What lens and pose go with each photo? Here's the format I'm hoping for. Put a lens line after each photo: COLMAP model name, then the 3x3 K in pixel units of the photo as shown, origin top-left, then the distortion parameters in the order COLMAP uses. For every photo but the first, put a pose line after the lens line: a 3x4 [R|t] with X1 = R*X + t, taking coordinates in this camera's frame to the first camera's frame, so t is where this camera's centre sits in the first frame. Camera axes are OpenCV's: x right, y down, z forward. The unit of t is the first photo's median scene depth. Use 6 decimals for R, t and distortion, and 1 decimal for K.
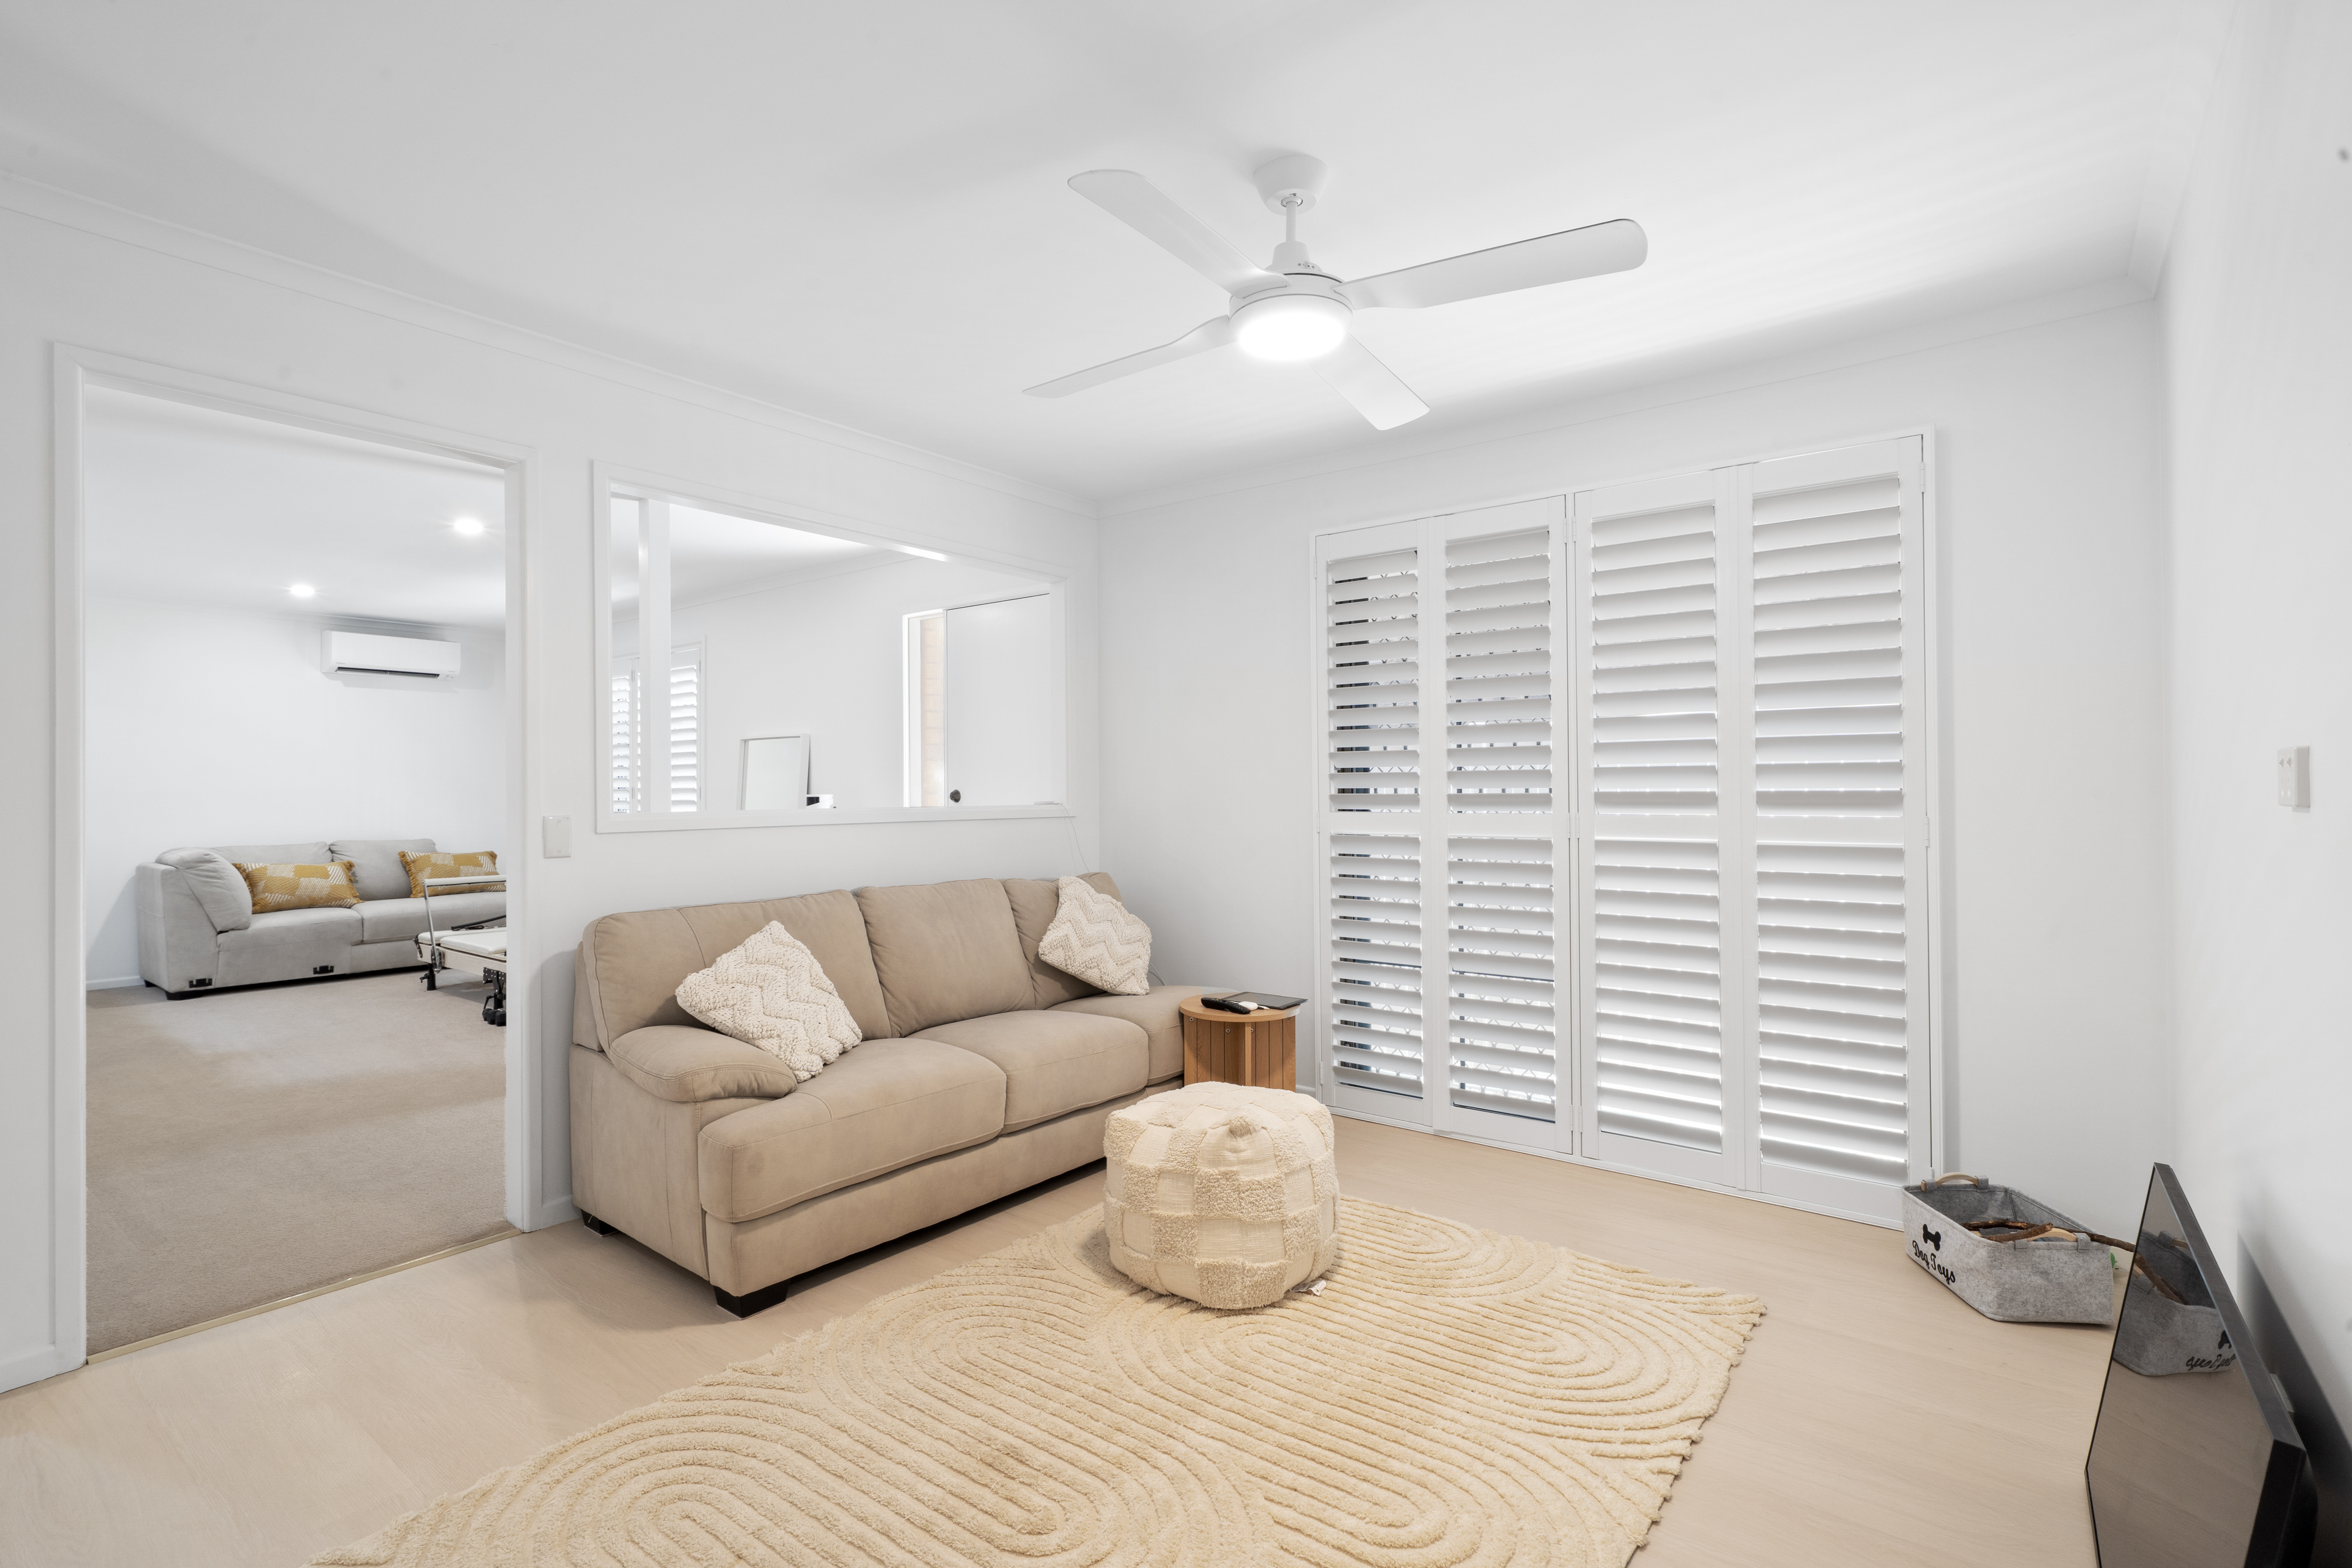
lens RADIAL K [[1111.6, 0, 1171.2], [0, 1111.6, 760.0], [0, 0, 1]] dist [0.003670, 0.000273]
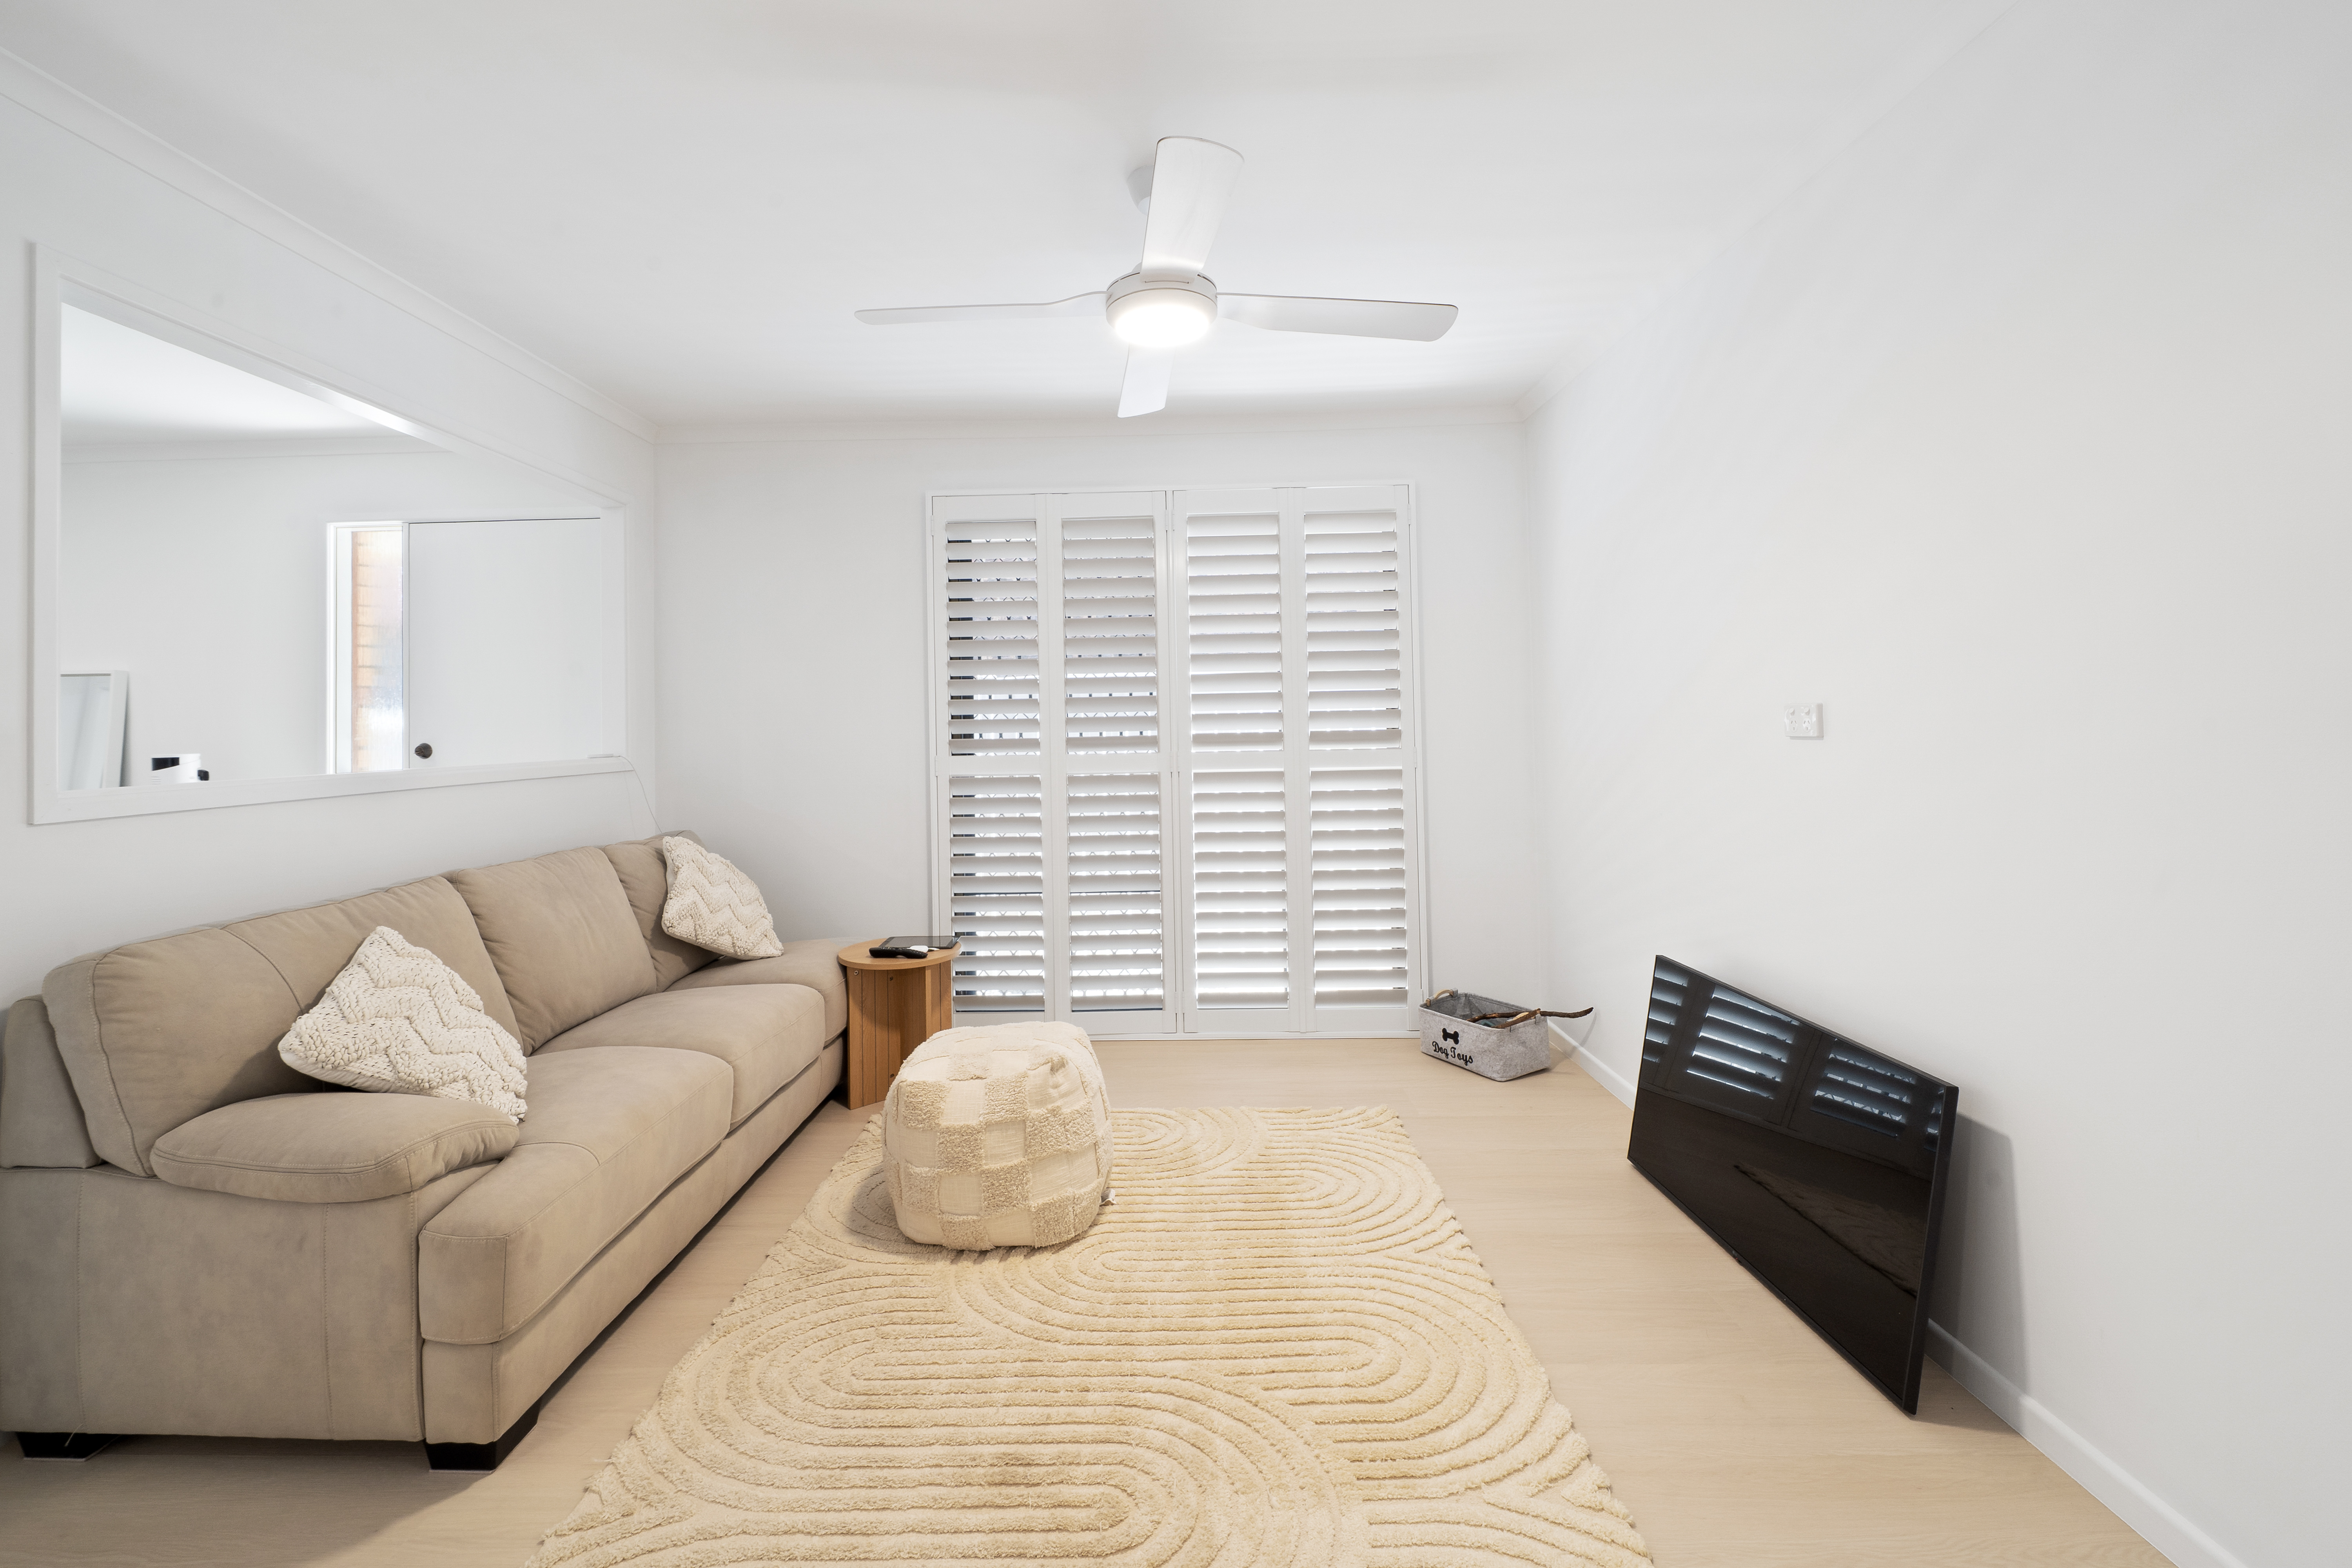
lens RADIAL K [[999.6, 0, 1074.7], [0, 999.6, 680.1], [0, 0, 1]] dist [-0.000985, -0.000408]
pose [[0.798951, 0.016015, 0.601183, -0.432062], [-0.000833, 0.999674, -0.025524, -0.002932], [-0.601396, 0.019892, 0.798704, 0.208129]]
